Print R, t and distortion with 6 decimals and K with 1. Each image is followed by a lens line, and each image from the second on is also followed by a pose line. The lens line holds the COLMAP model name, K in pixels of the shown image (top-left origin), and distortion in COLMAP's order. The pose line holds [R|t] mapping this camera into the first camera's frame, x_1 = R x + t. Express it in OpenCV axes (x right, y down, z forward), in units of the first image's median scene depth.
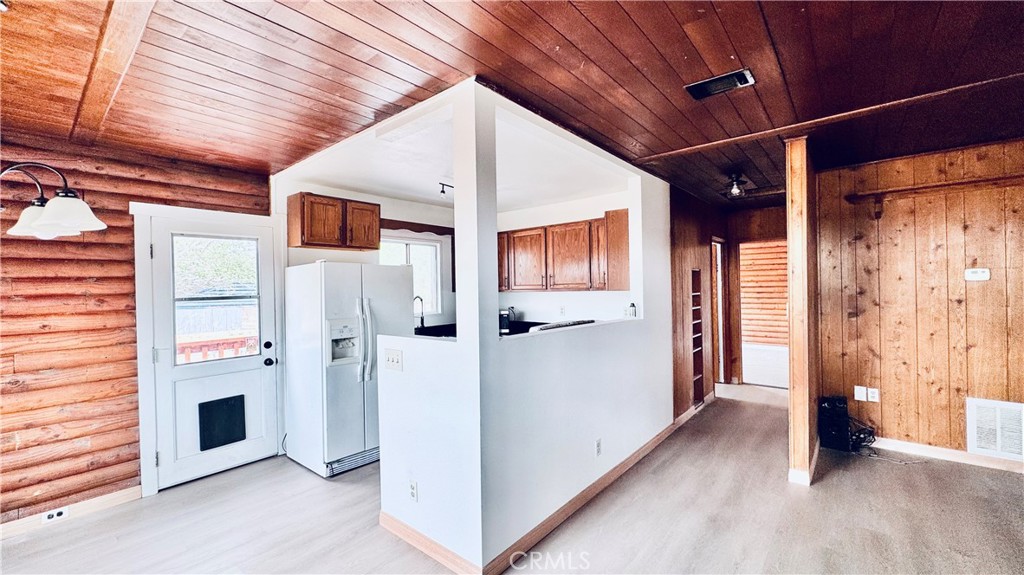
lens RADIAL K [[410.3, 0, 512.5], [0, 410.3, 283.6], [0, 0, 1]] dist [-0.002811, 0.000734]
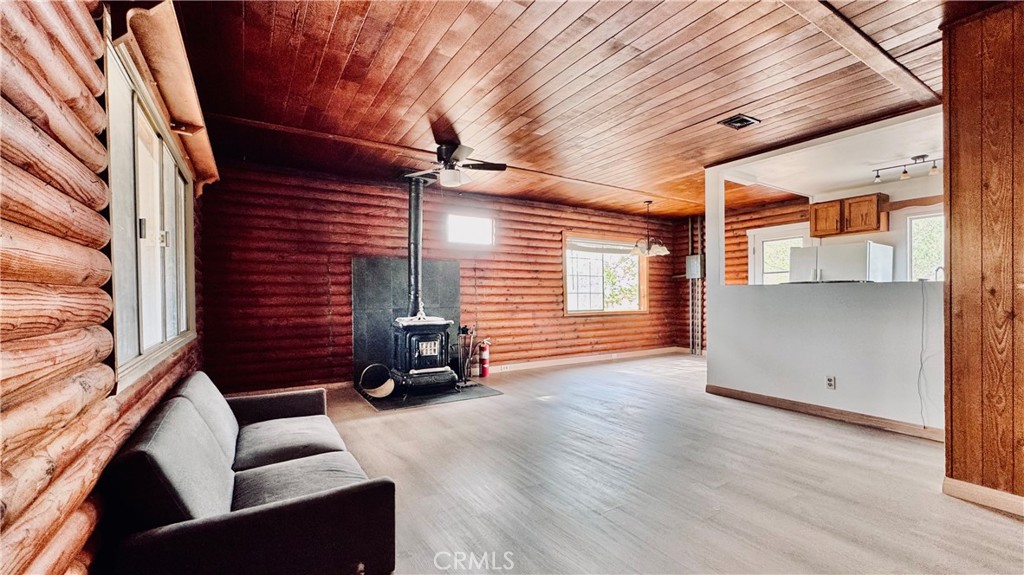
lens RADIAL K [[410.3, 0, 516.3], [0, 410.3, 301.8], [0, 0, 1]] dist [-0.002811, 0.000734]
pose [[-0.302274, 0.035332, -0.952566, 1.408021], [0.019298, 0.999335, 0.030943, 0.088539], [0.953026, -0.009029, -0.302754, 0.399822]]
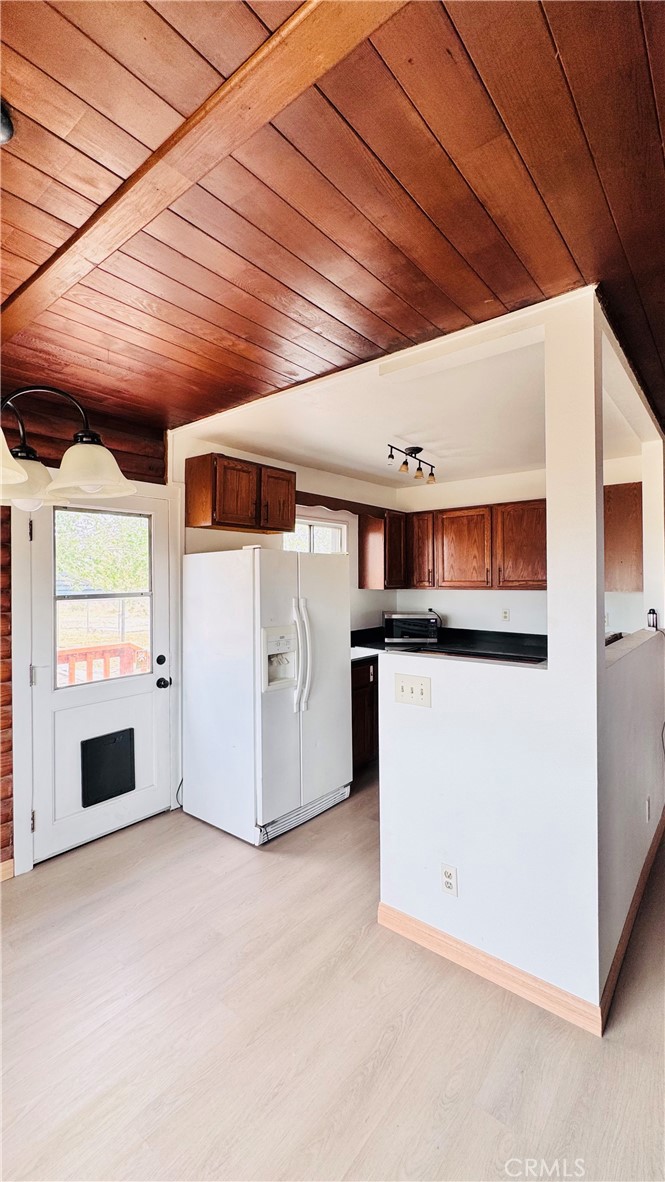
lens RADIAL K [[497.8, 0, 333.7], [0, 497.8, 566.9], [0, 0, 1]] dist [-0.009965, 0.001127]
pose [[0.999752, 0.014035, 0.017312, -0.320771], [-0.013768, 0.999786, -0.015447, -0.007653], [-0.017525, 0.015204, 0.999731, 0.106112]]
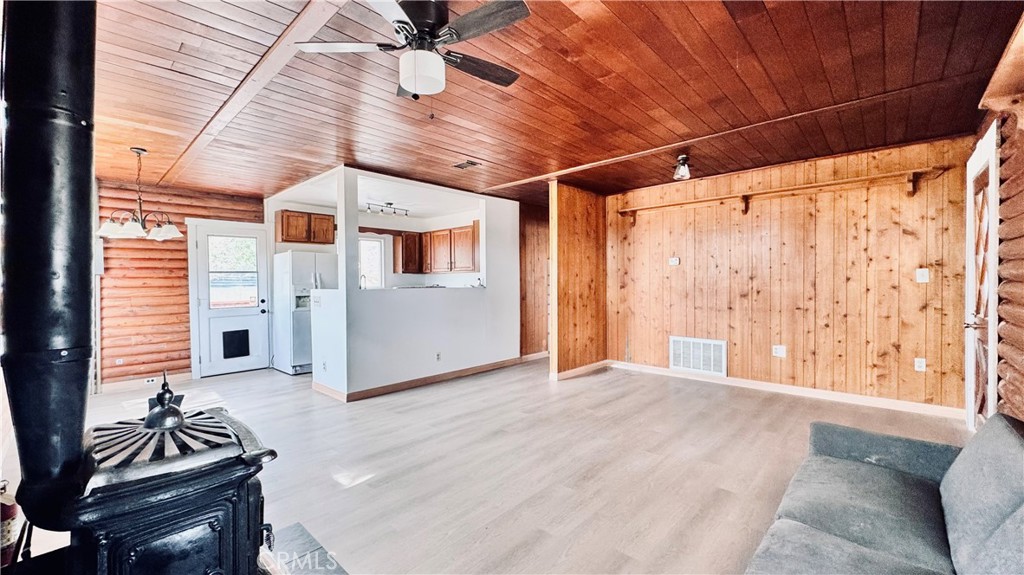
lens RADIAL K [[410.3, 0, 512.8], [0, 410.3, 283.6], [0, 0, 1]] dist [-0.002811, 0.000734]
pose [[0.998651, 0.010098, -0.050942, 0.532212], [-0.009229, 0.999809, 0.017255, 0.042180], [0.051106, -0.016761, 0.998553, -0.647282]]
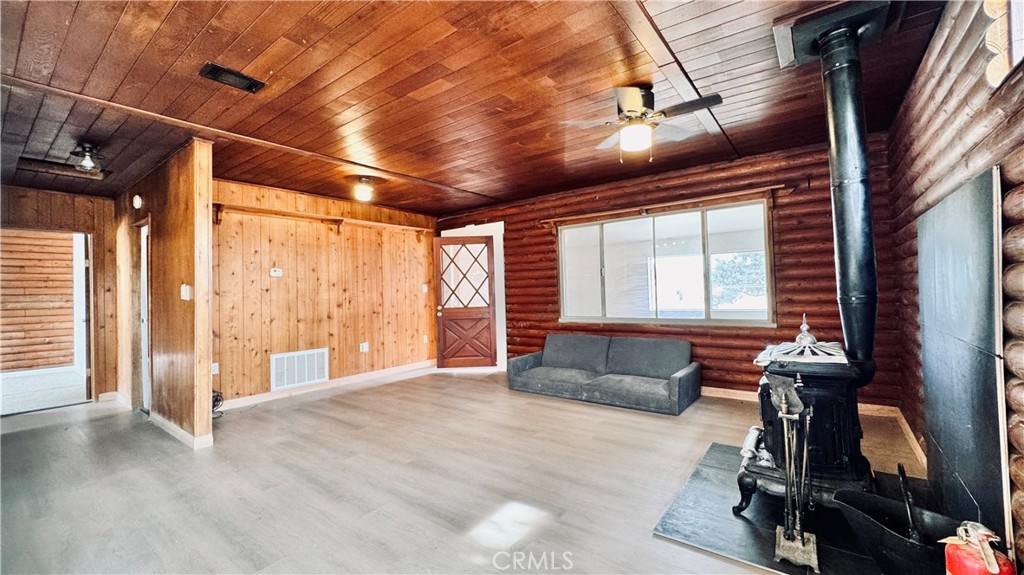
lens RADIAL K [[410.3, 0, 513.1], [0, 410.3, 286.2], [0, 0, 1]] dist [-0.002811, 0.000734]
pose [[-0.046736, 0.032025, 0.998394, -0.403635], [0.022431, 0.999268, -0.031003, 0.090240], [-0.998655, 0.020946, -0.047420, 0.178107]]
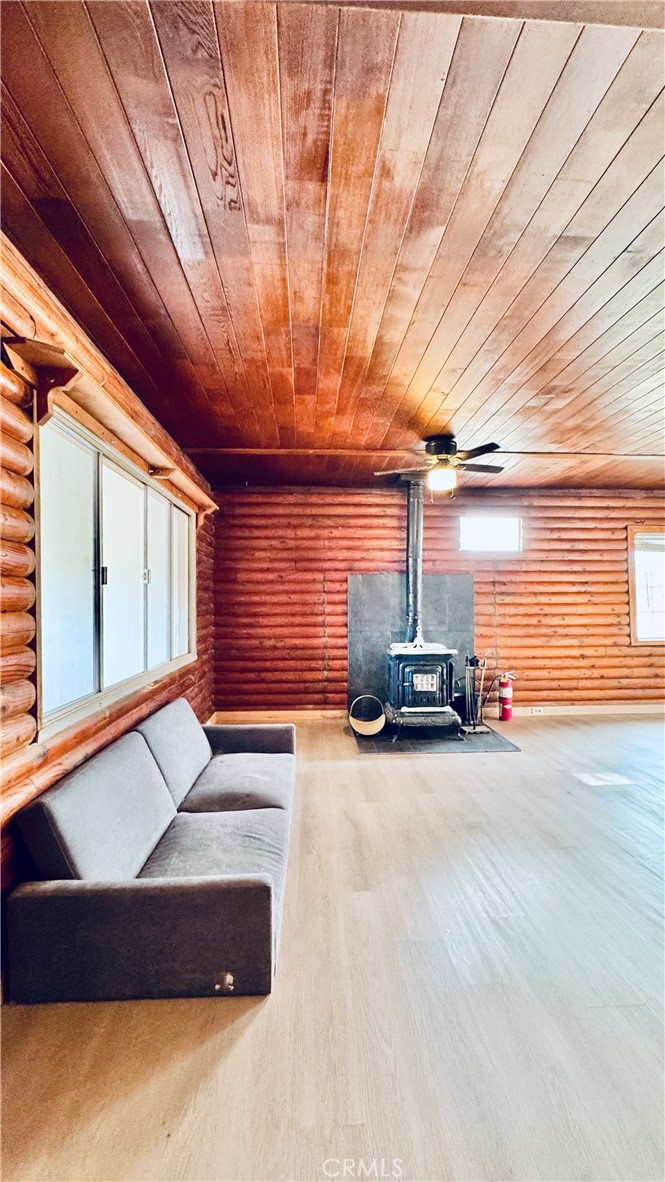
lens RADIAL K [[473.6, 0, 345.1], [0, 473.6, 595.6], [0, 0, 1]] dist [-0.002811, 0.000734]
pose [[-0.713680, 0.012768, -0.700356, 1.283380], [0.021355, 0.999766, -0.003534, 0.042610], [0.700147, -0.017478, -0.713785, 0.486052]]
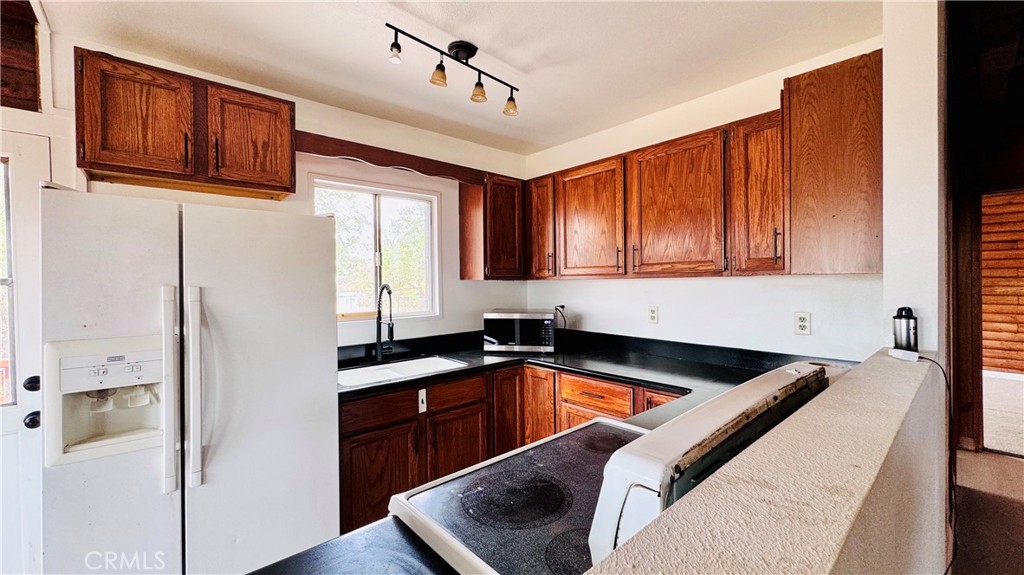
lens RADIAL K [[410.3, 0, 510.6], [0, 410.3, 282.1], [0, 0, 1]] dist [-0.002811, 0.000734]
pose [[0.989523, 0.006351, -0.144237, 0.018663], [-0.004489, 0.999902, 0.013232, 0.024489], [0.144307, -0.012446, 0.989455, 0.644565]]
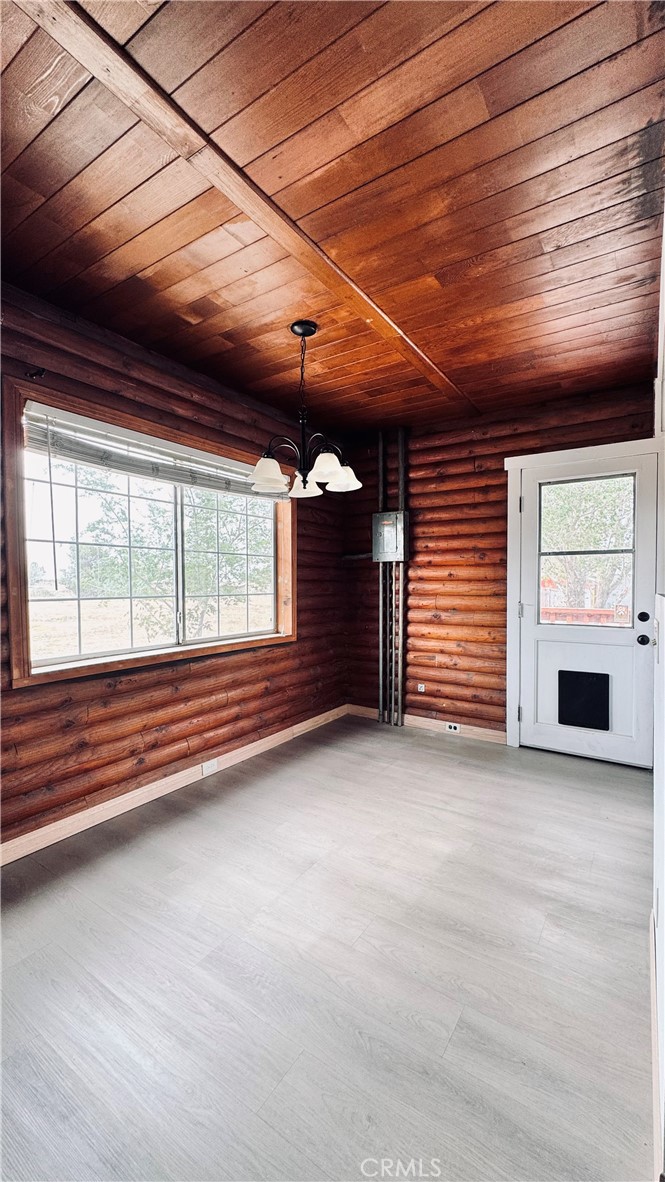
lens RADIAL K [[473.6, 0, 337.5], [0, 473.6, 592.5], [0, 0, 1]] dist [-0.002811, 0.000734]
pose [[0.115709, 0.047264, -0.992158, 0.186095], [0.001432, 0.998858, 0.047750, 0.068551], [0.993282, -0.006946, 0.115509, 0.378494]]
